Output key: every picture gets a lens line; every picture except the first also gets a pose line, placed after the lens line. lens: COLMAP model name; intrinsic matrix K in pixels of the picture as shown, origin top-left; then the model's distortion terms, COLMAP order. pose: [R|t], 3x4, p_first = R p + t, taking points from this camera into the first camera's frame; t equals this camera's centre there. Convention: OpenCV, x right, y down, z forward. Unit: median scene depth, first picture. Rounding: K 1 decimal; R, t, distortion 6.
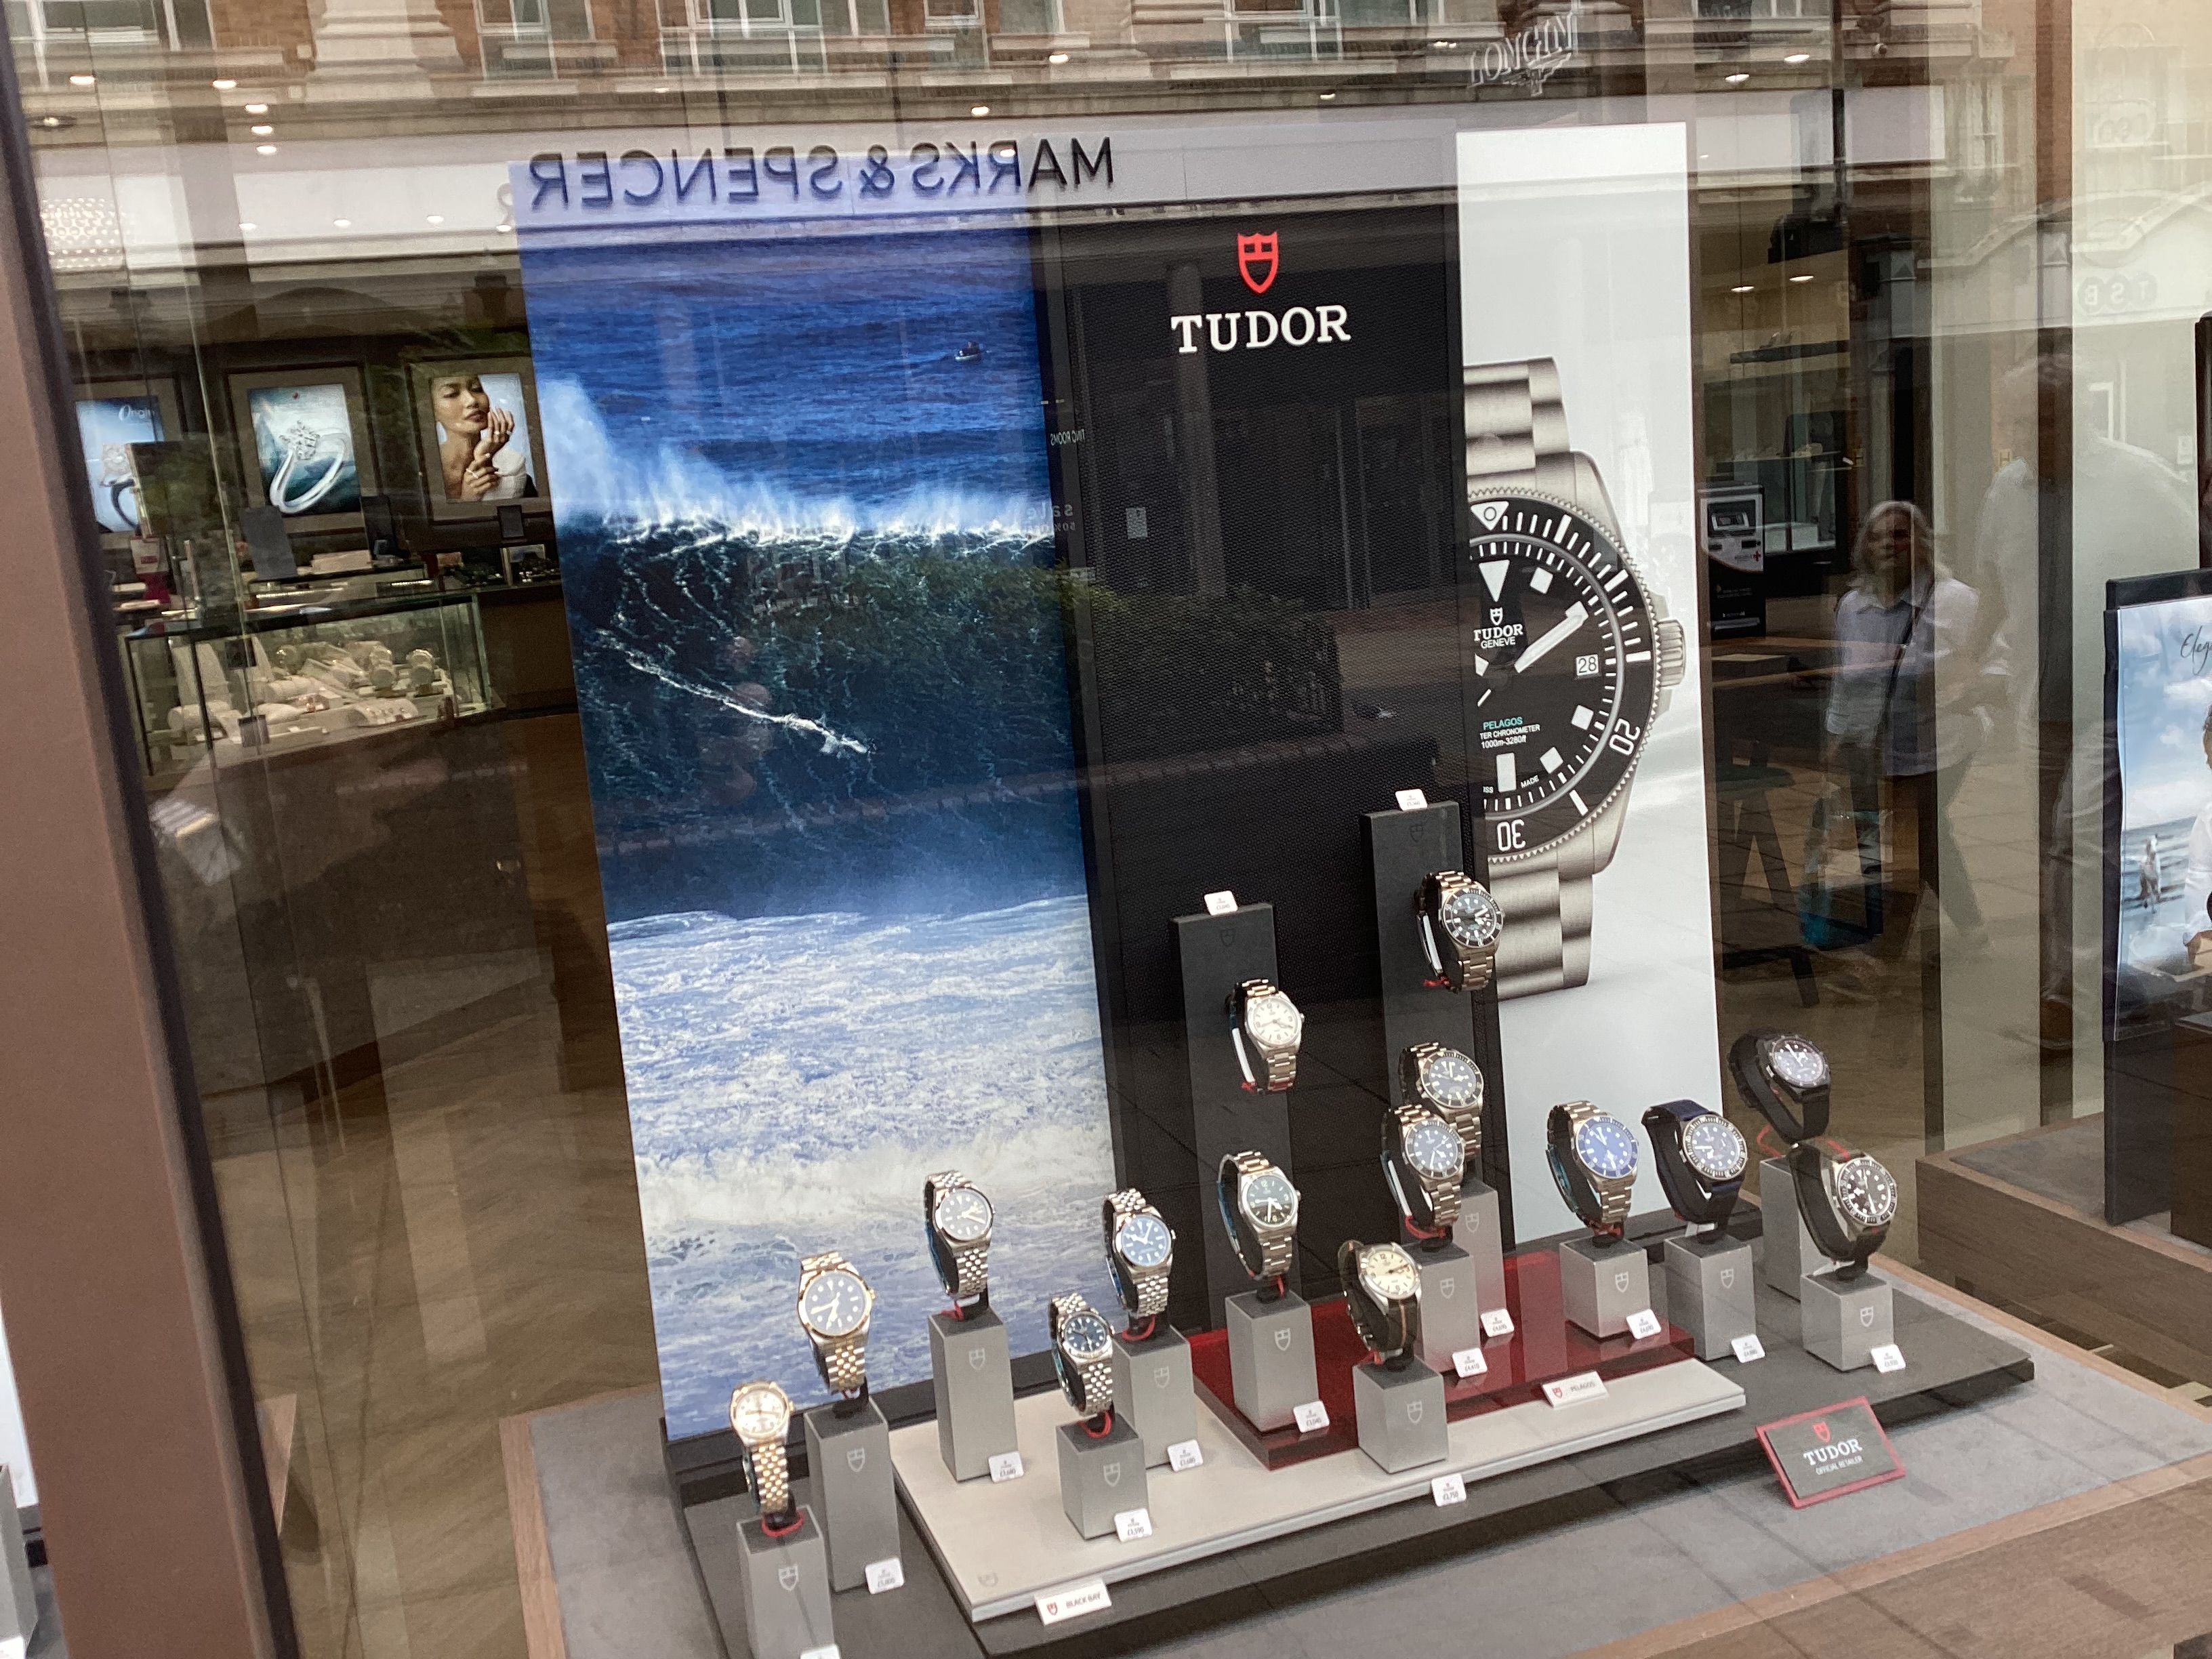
lens RADIAL K [[2032.2, 0, 1049.5], [0, 2032.2, 786.9], [0, 0, 1]] dist [0.049674, 0.000000]
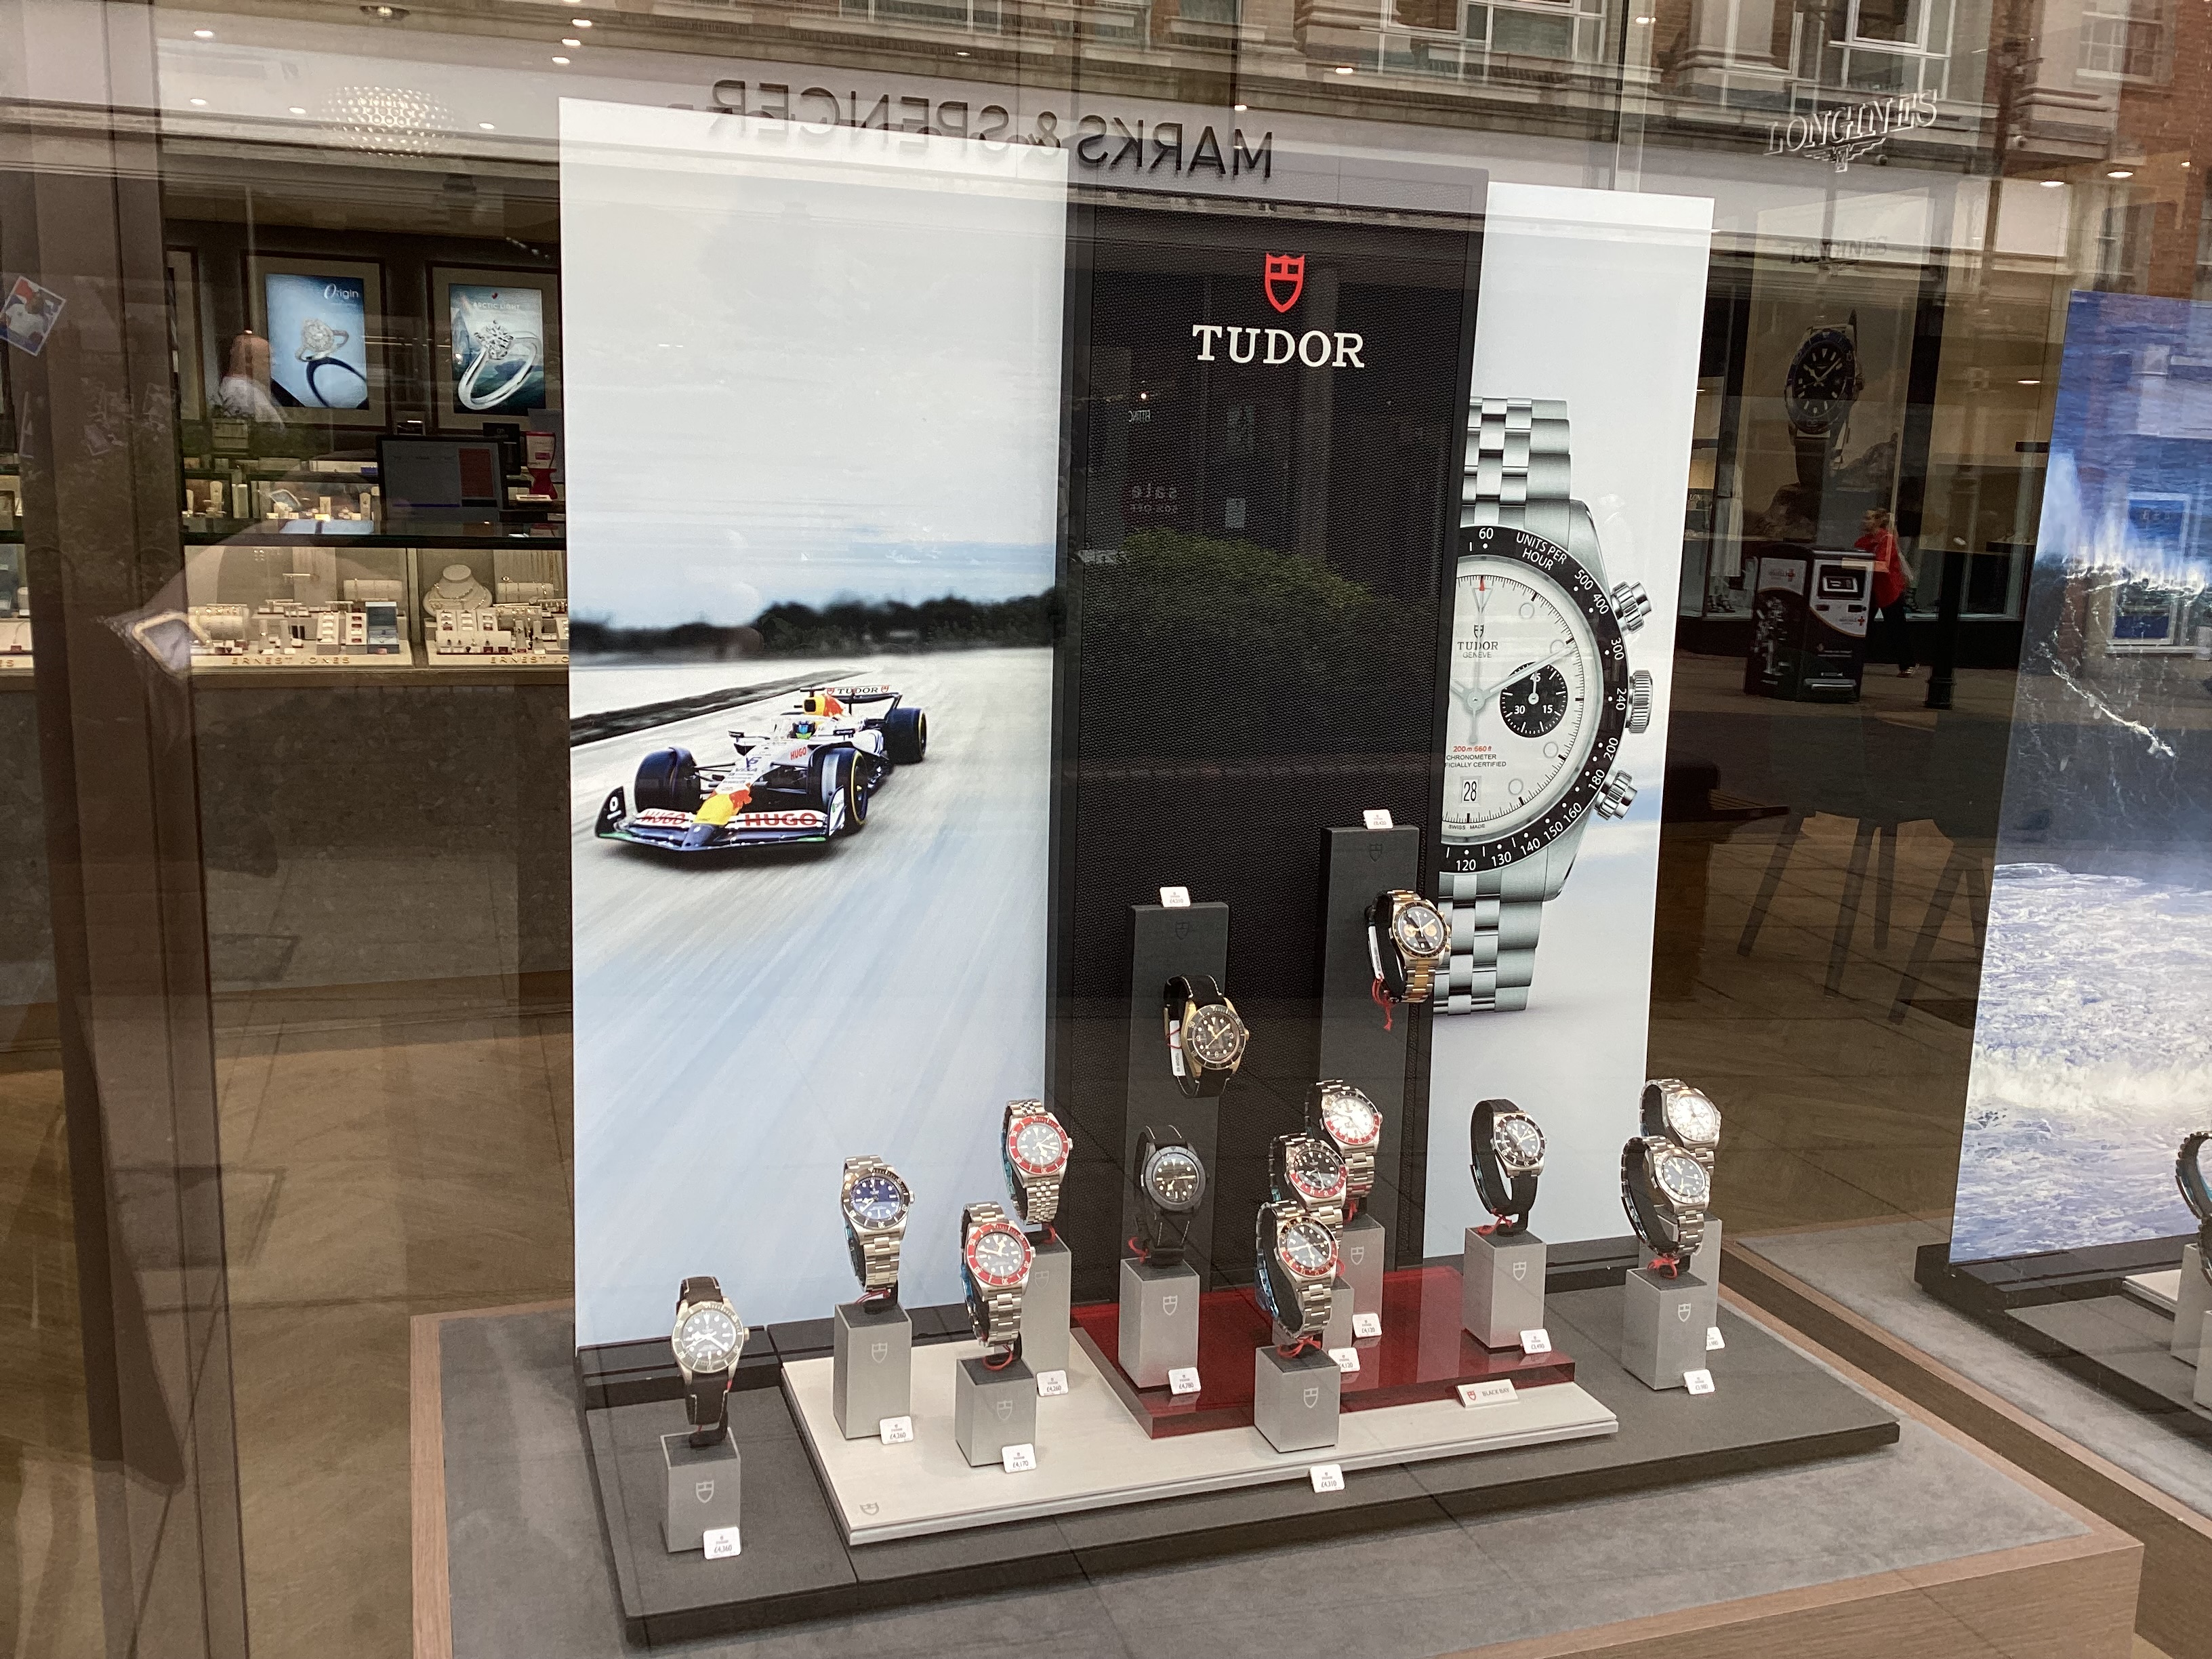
lens RADIAL K [[2032.2, 0, 1097.0], [0, 2032.2, 807.2], [0, 0, 1]] dist [0.049674, 0.000000]
pose [[0.992653, 0.115828, 0.034991, -0.077781], [-0.116553, 0.992994, 0.019443, 0.006632], [-0.032494, -0.023378, 0.999198, -0.027425]]
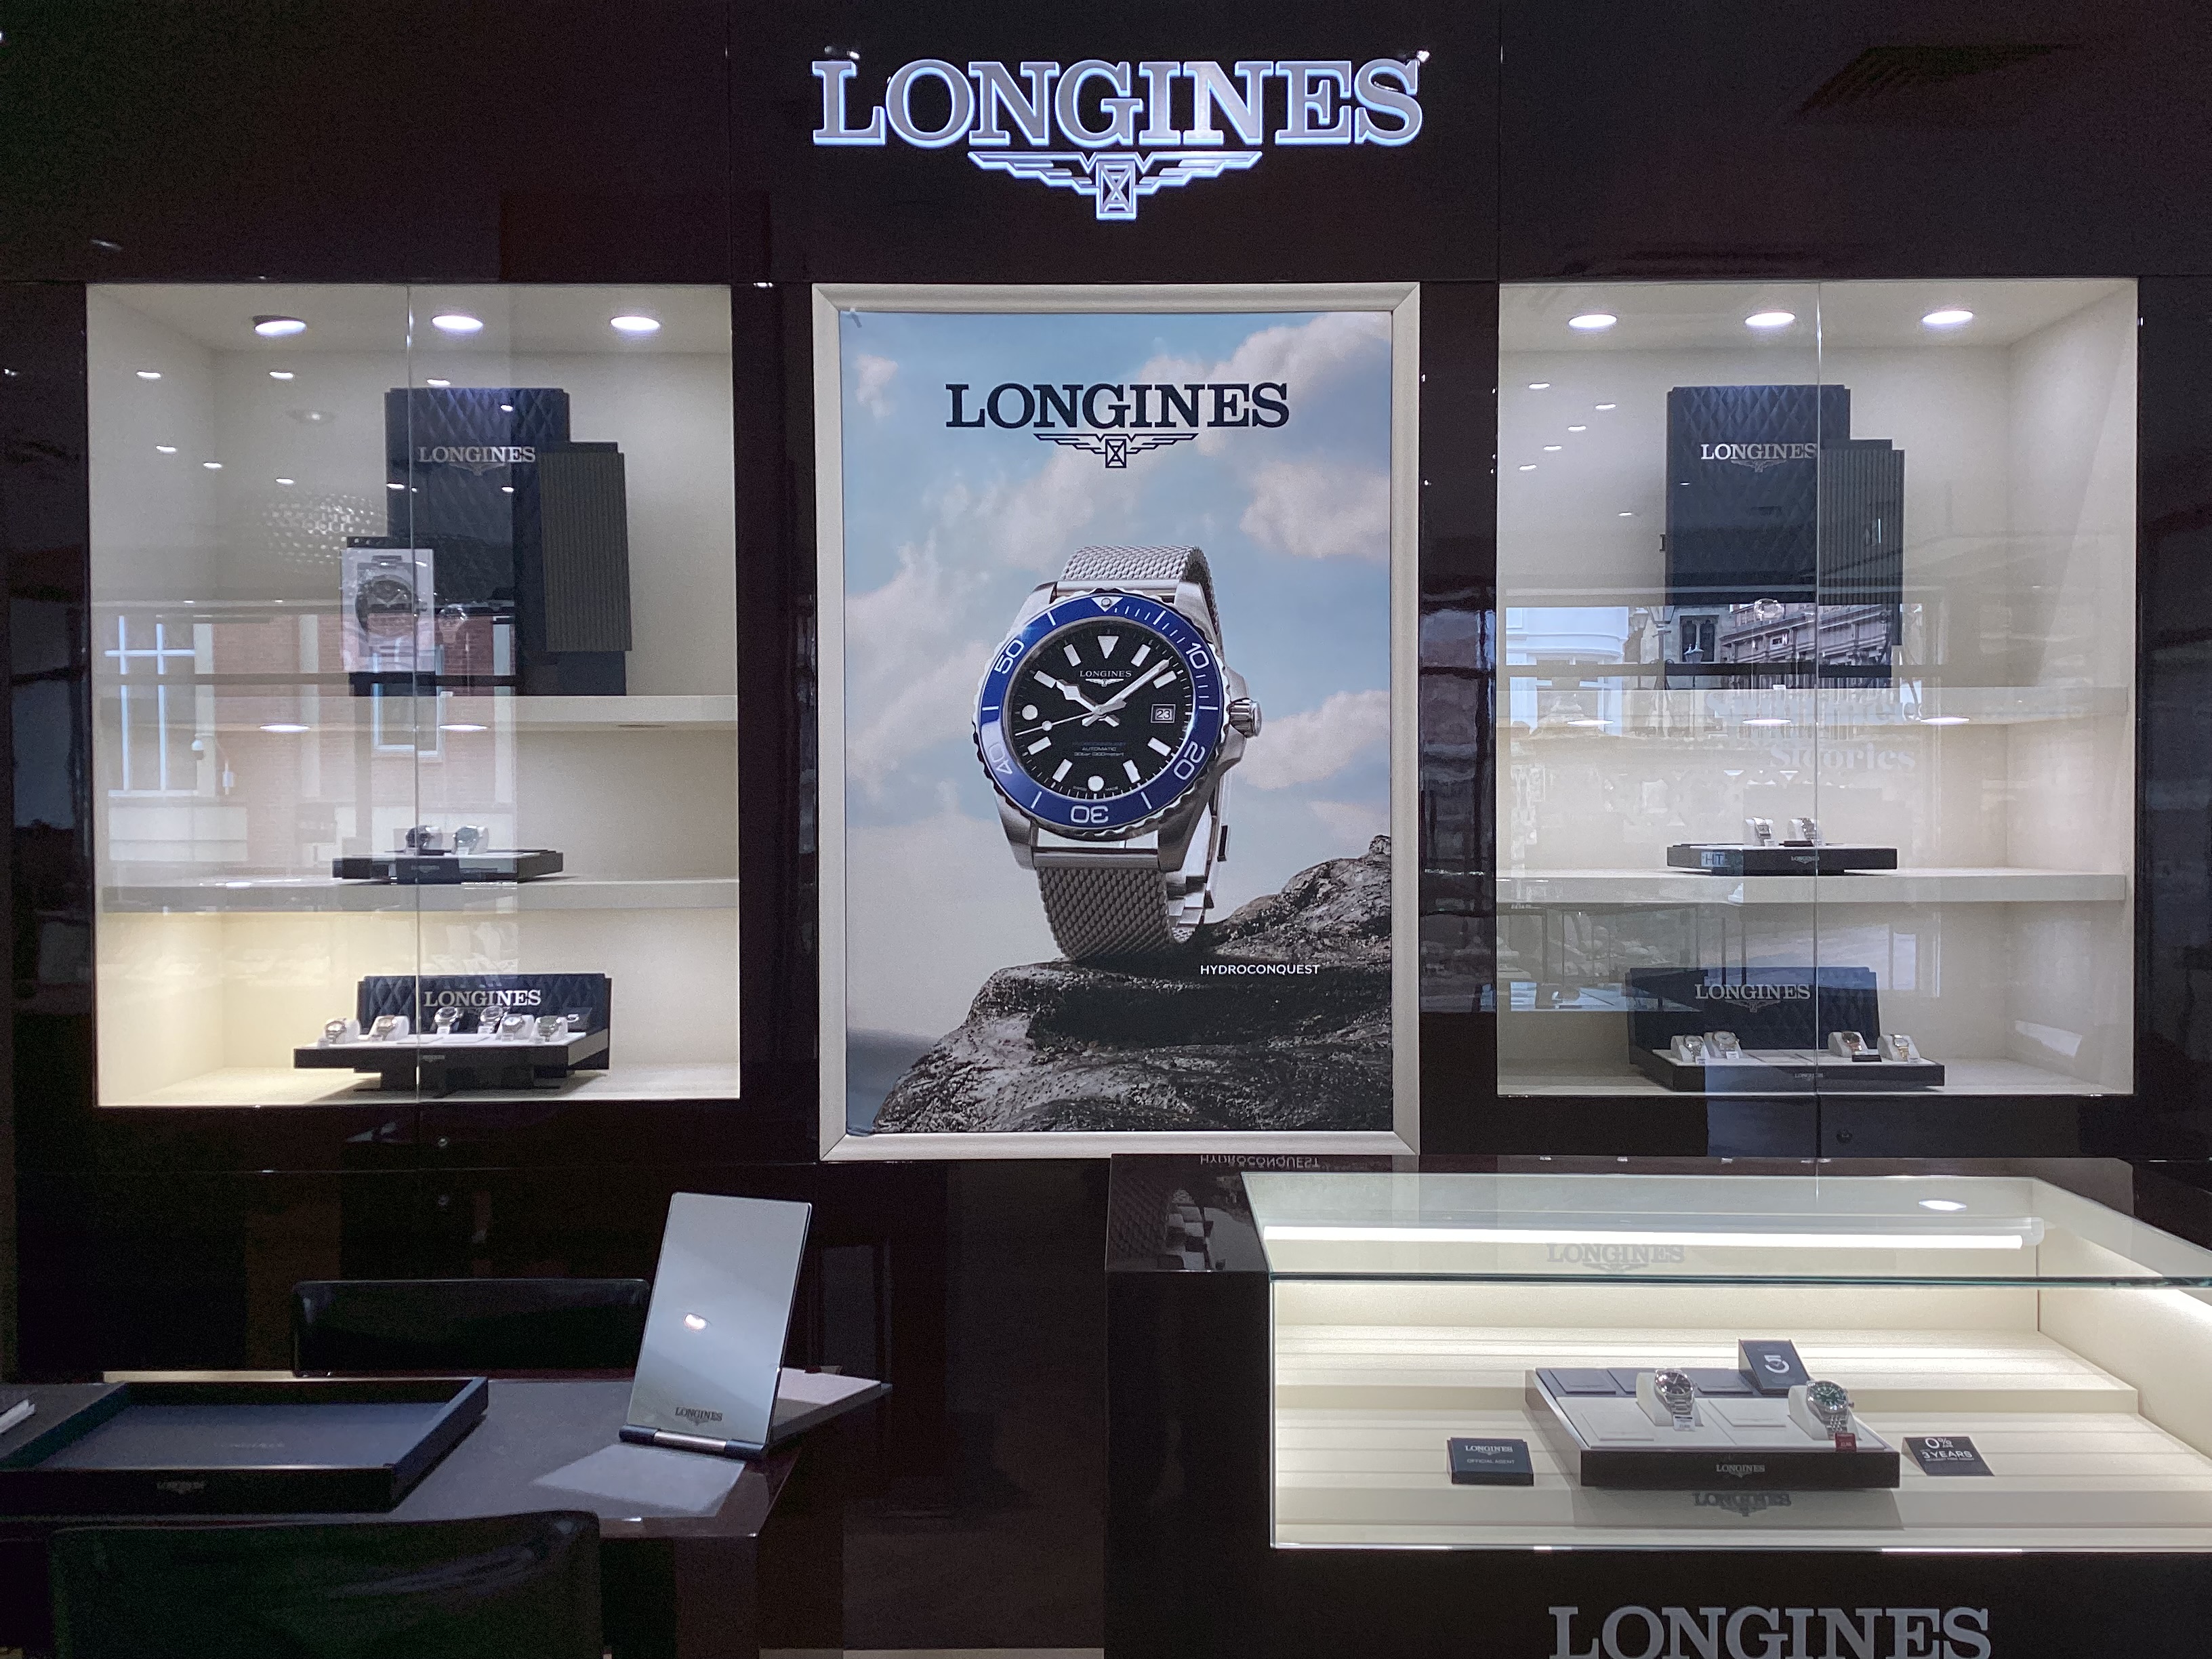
lens RADIAL K [[2032.2, 0, 1113.3], [0, 2032.2, 835.8], [0, 0, 1]] dist [0.049674, 0.000000]
pose [[0.309296, 0.056734, 0.949272, -0.088402], [0.128836, 0.986516, -0.100938, -0.092793], [-0.942198, 0.153520, 0.297816, 0.504163]]
